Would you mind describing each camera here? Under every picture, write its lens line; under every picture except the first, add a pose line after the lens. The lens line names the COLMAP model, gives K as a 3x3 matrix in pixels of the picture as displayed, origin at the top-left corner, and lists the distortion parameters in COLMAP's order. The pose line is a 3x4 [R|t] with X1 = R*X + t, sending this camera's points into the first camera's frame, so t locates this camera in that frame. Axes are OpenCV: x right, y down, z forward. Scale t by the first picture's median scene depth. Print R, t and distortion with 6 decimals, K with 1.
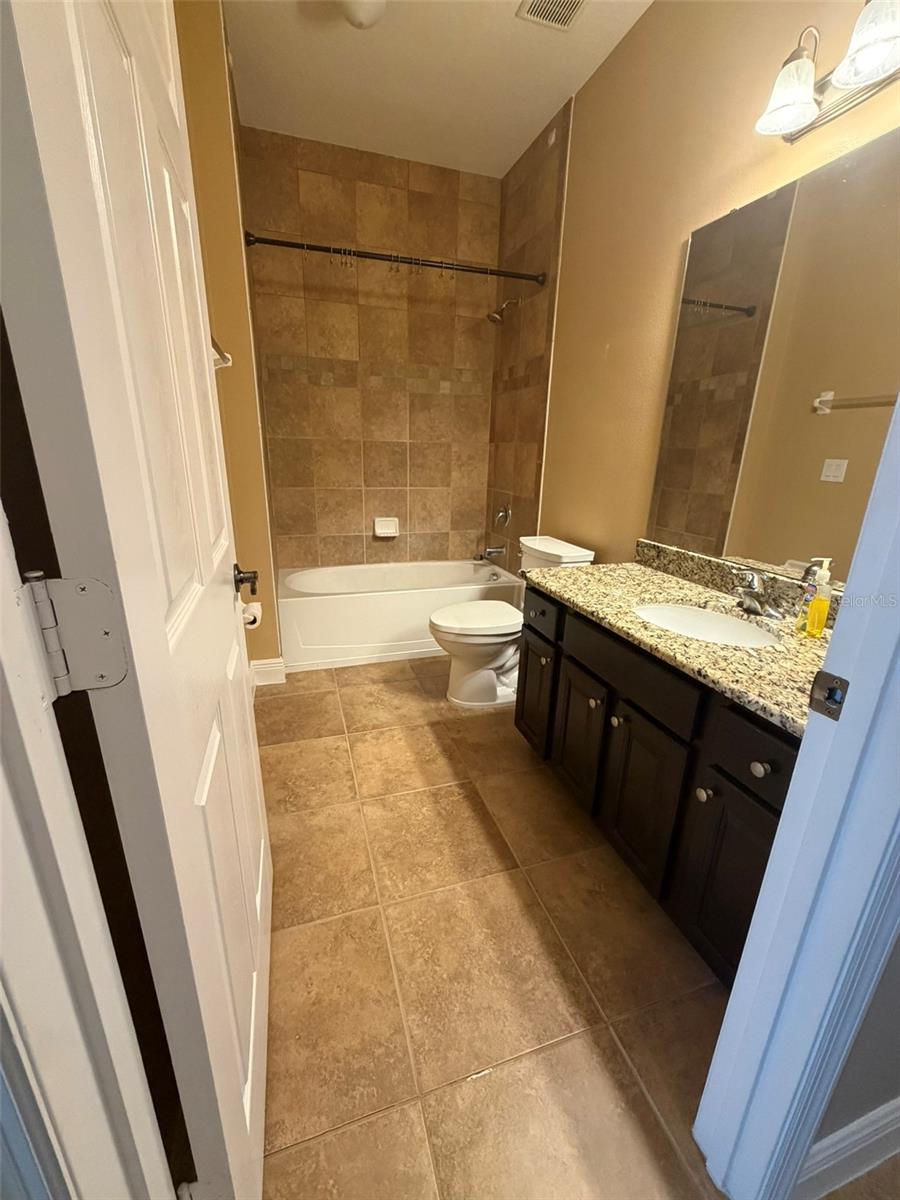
lens RADIAL K [[479.2, 0, 449.9], [0, 479.2, 598.2], [0, 0, 1]] dist [-0.000331, -0.000055]
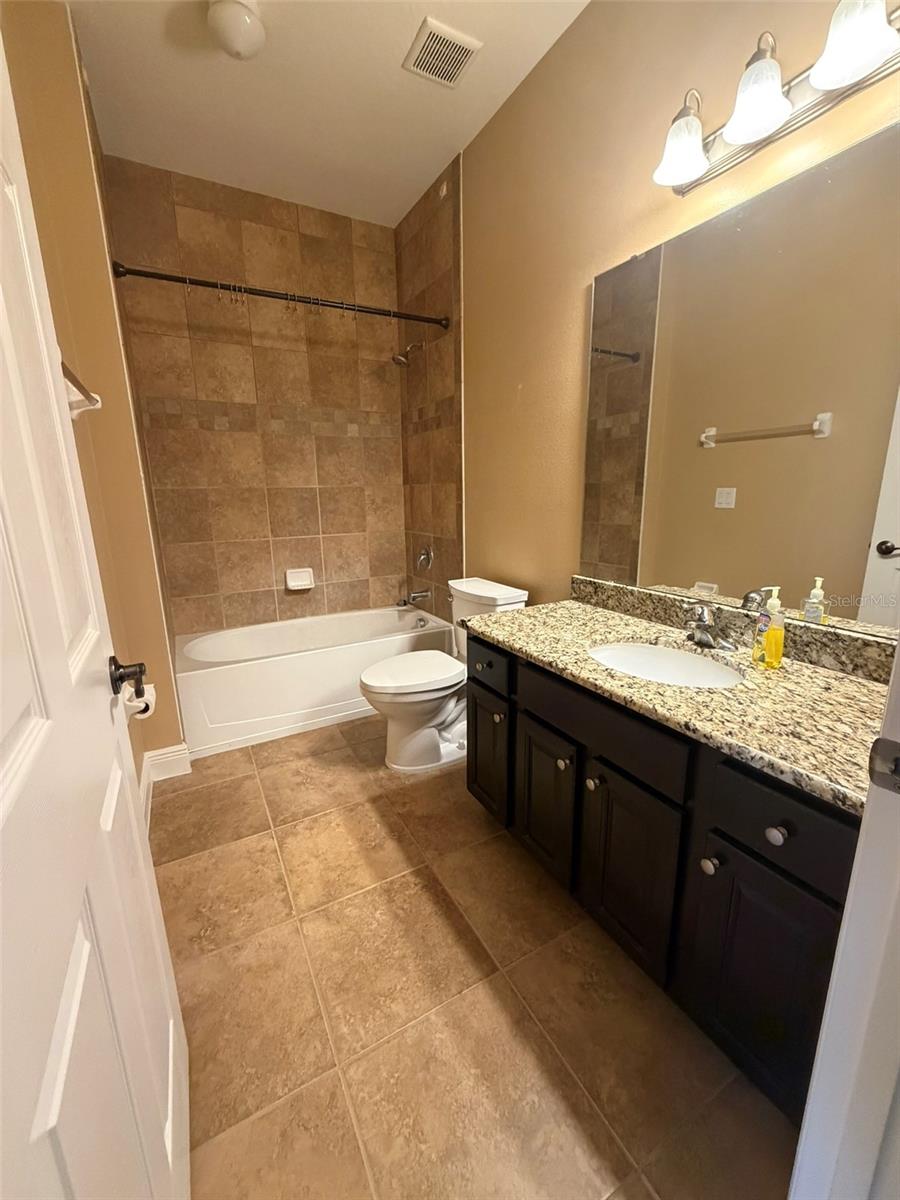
lens RADIAL K [[479.2, 0, 449.9], [0, 479.2, 598.2], [0, 0, 1]] dist [-0.000331, -0.000055]
pose [[0.980539, -0.080697, 0.178972, -0.030125], [0.094713, 0.992956, -0.071191, -0.032314], [-0.171966, 0.086757, 0.981275, 0.089776]]
